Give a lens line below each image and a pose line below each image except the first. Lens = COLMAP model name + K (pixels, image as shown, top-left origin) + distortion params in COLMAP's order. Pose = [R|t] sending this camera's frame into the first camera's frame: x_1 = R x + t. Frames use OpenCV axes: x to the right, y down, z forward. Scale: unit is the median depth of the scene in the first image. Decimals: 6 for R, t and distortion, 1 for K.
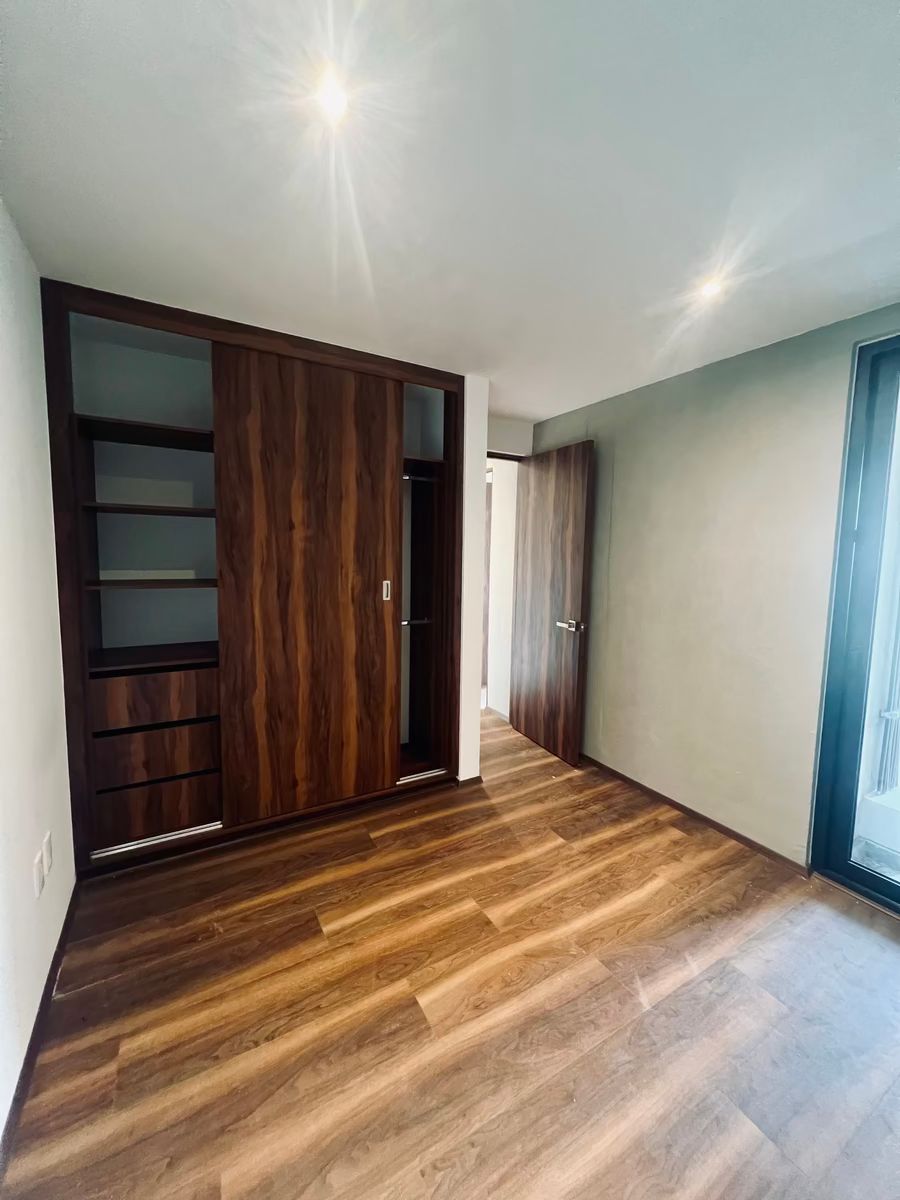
lens RADIAL K [[481.6, 0, 454.9], [0, 481.6, 596.0], [0, 0, 1]] dist [-0.000892, 0.000763]
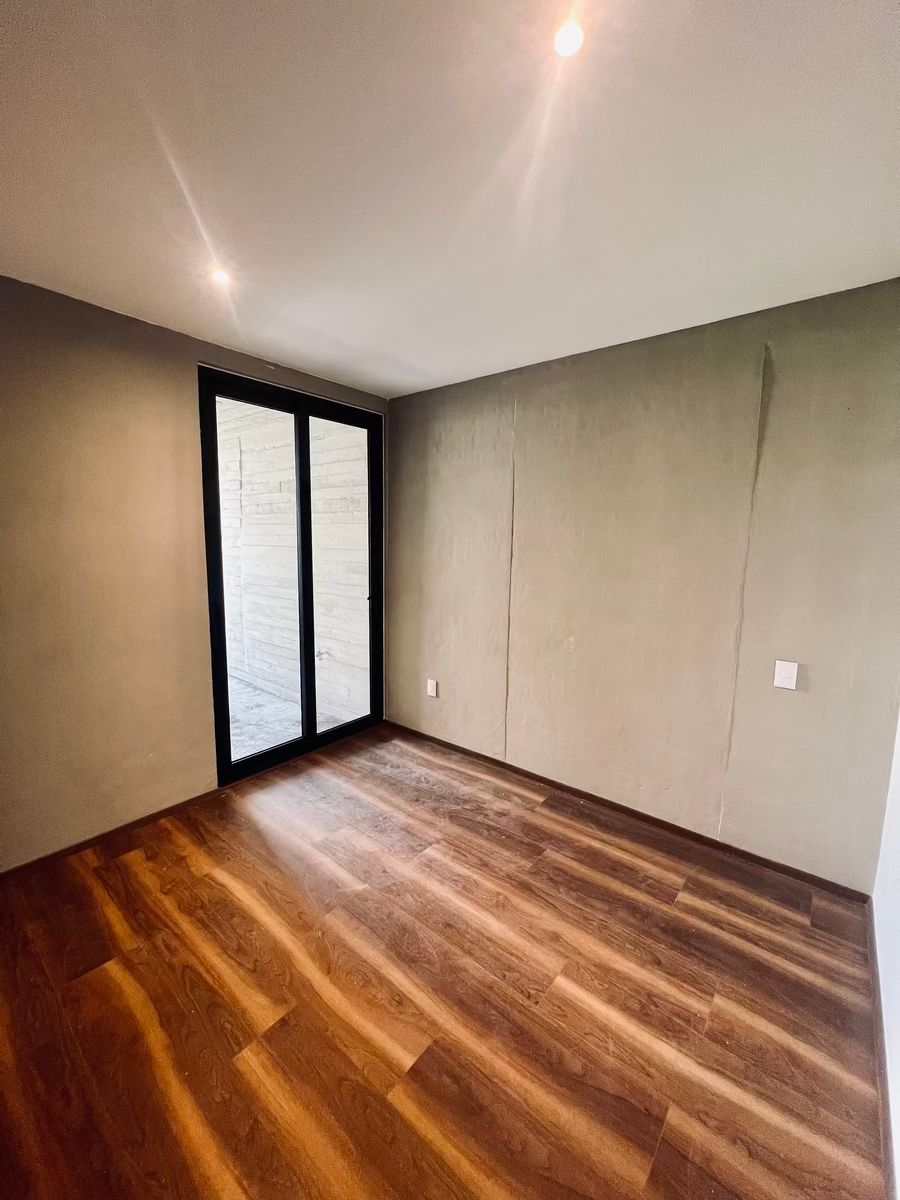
lens RADIAL K [[481.6, 0, 454.9], [0, 481.6, 596.0], [0, 0, 1]] dist [-0.000892, 0.000763]
pose [[-0.354847, -0.142847, 0.923947, -0.733416], [0.062123, 0.982472, 0.175754, -0.131855], [-0.932858, 0.119765, -0.339753, 1.043281]]
